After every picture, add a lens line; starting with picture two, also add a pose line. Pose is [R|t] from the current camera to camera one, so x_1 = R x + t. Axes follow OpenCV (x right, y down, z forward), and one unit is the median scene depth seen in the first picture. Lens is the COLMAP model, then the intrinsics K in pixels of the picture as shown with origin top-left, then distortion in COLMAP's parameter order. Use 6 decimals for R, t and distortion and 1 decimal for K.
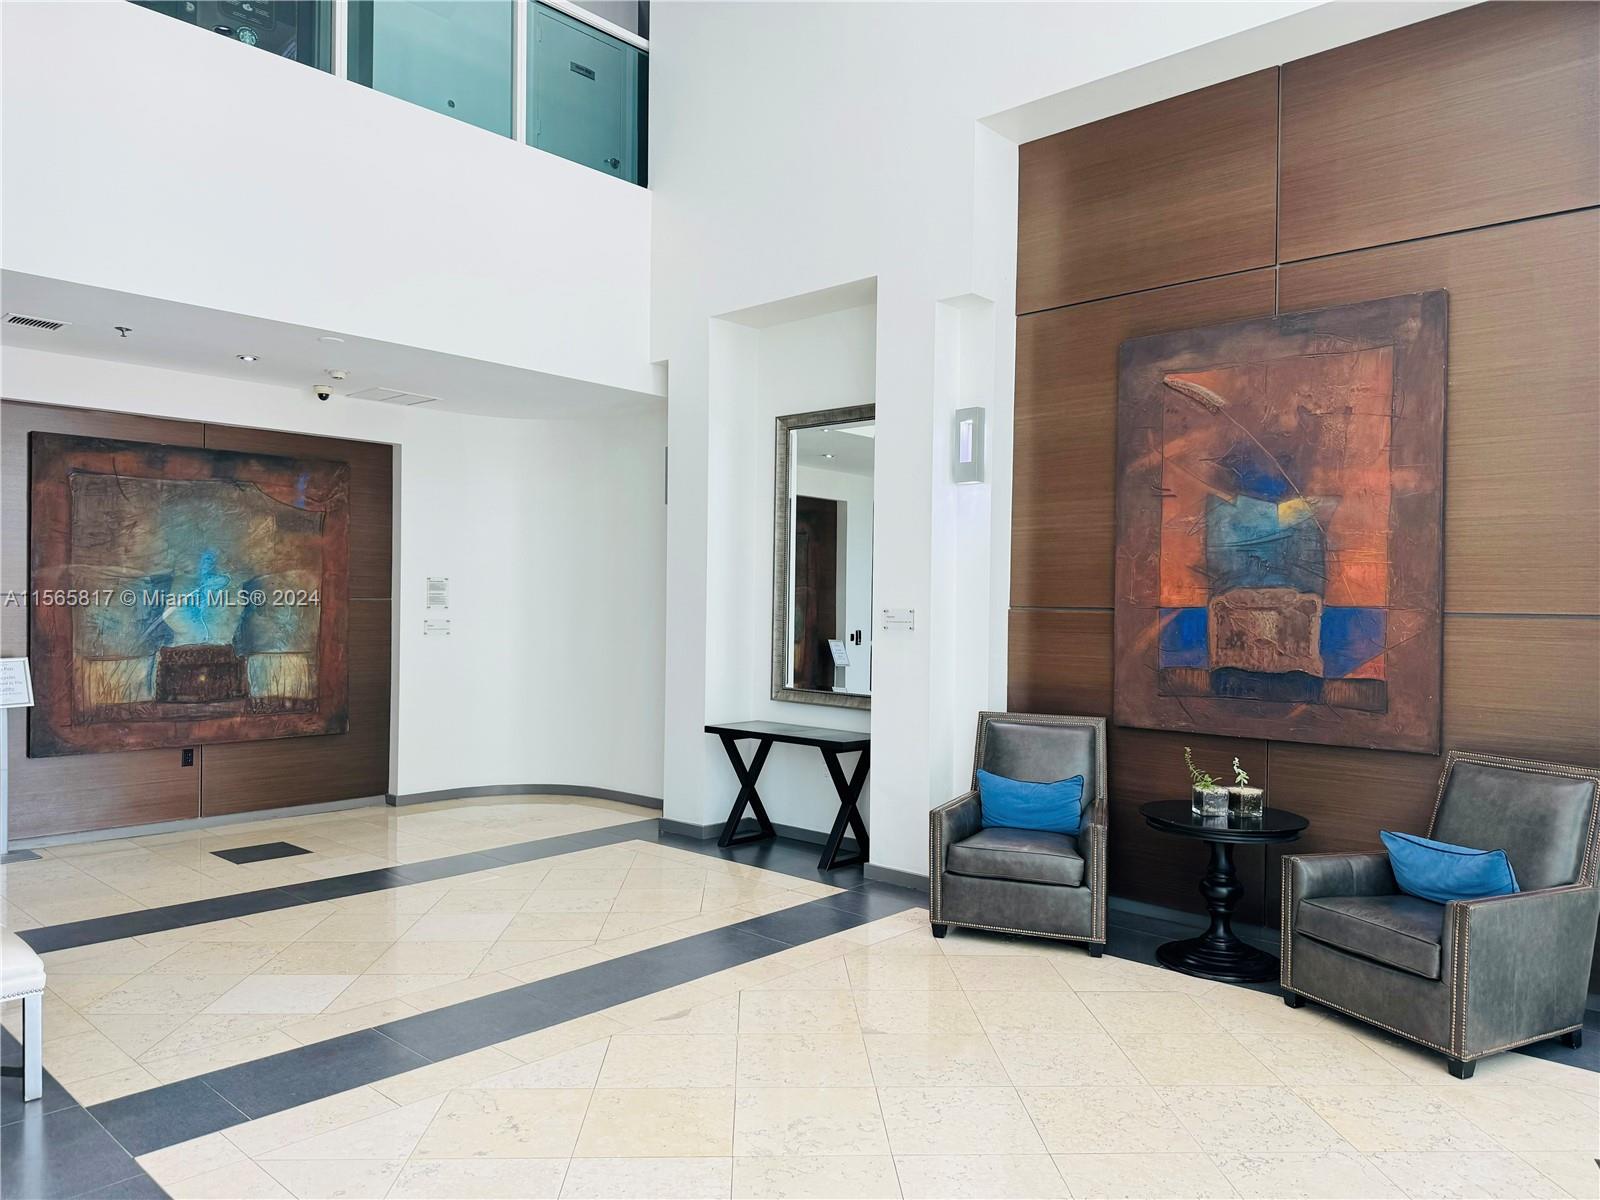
lens RADIAL K [[1142.4, 0, 799.3], [0, 1142.4, 604.7], [0, 0, 1]] dist [0.064711, -0.073589]
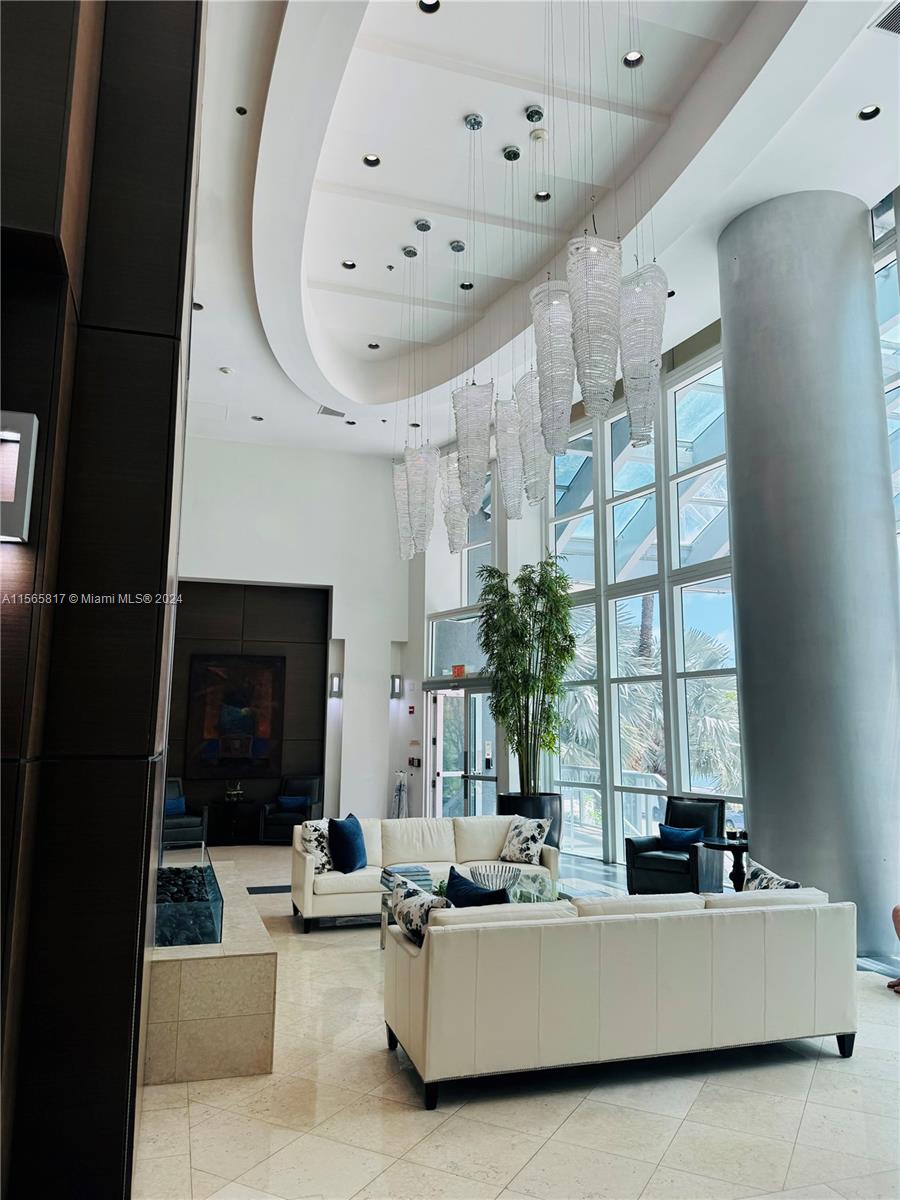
lens RADIAL K [[856.8, 0, 449.4], [0, 856.8, 598.6], [0, 0, 1]] dist [0.064711, -0.073589]
pose [[0.487632, 0.130909, 0.863179, -1.582512], [0.010595, 0.987734, -0.155785, -0.004194], [-0.872985, 0.085111, 0.480264, -0.836203]]
